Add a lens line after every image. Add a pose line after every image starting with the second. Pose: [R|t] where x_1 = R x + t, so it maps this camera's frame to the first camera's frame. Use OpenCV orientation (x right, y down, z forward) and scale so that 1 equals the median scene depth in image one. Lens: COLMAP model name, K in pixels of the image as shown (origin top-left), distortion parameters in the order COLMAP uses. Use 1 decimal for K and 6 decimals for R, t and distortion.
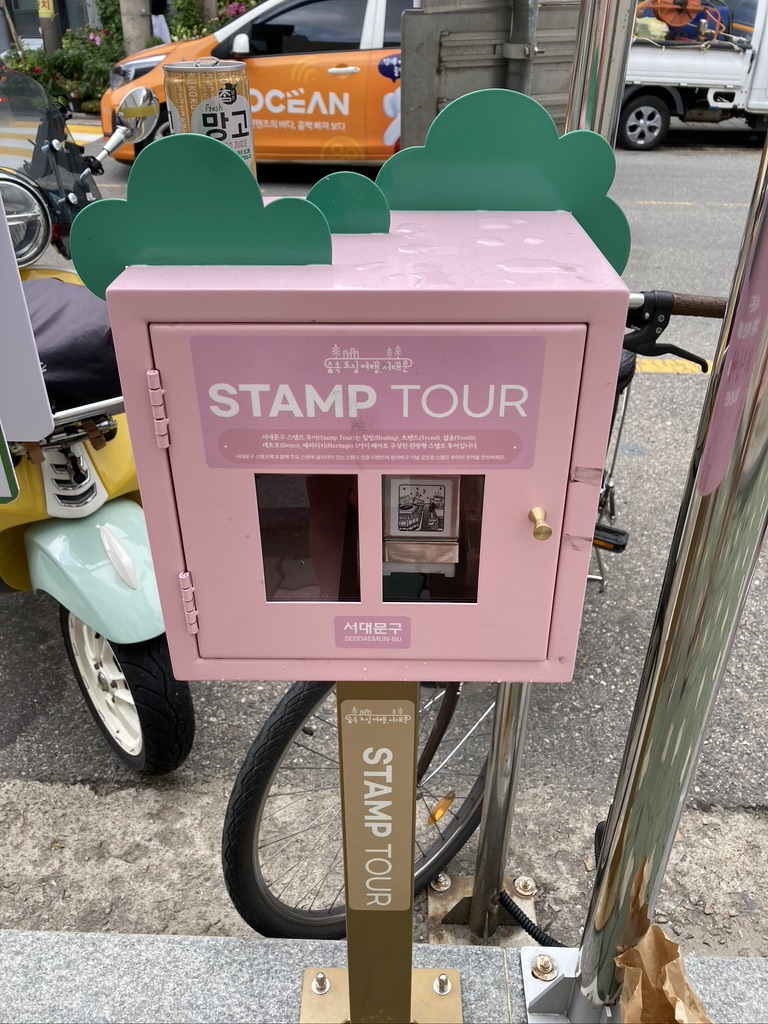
lens RADIAL K [[830.0, 0, 384.0], [0, 830.0, 512.0], [0, 0, 1]] dist [0.005233, 0.001622]
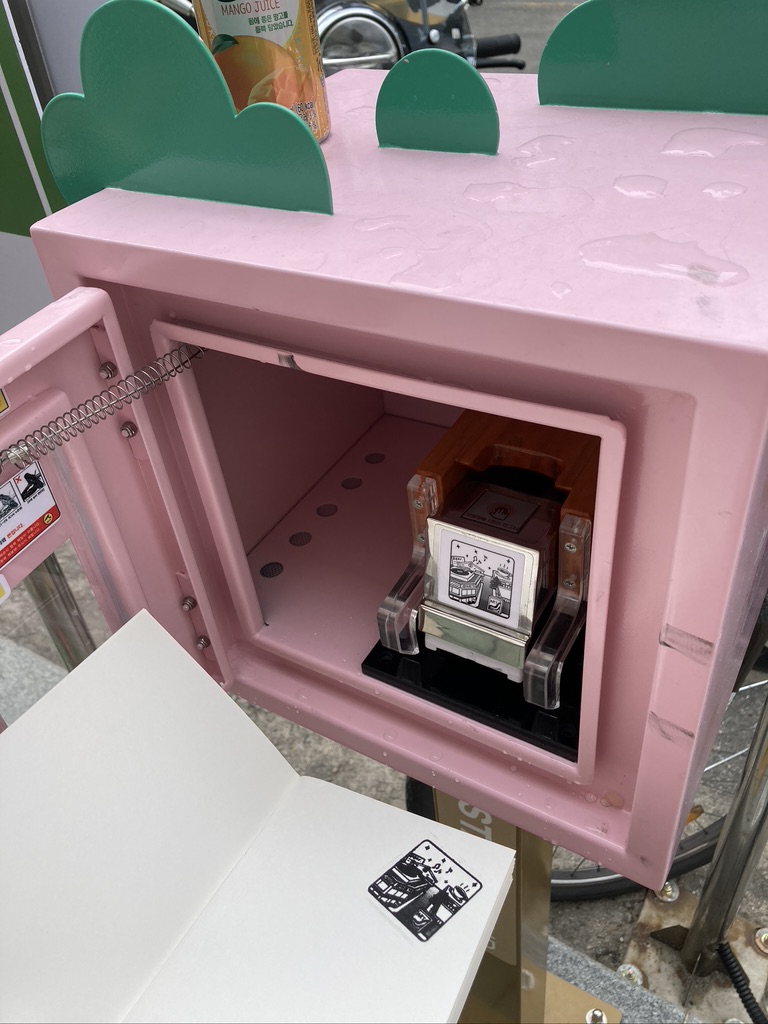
lens RADIAL K [[840.4, 0, 382.4], [0, 840.4, 498.8], [0, 0, 1]] dist [-0.004759, -0.006749]
pose [[0.861300, 0.251611, -0.441423, 0.105817], [-0.177637, 0.963069, 0.202346, -0.077492], [0.476033, -0.095867, 0.874186, 0.150069]]
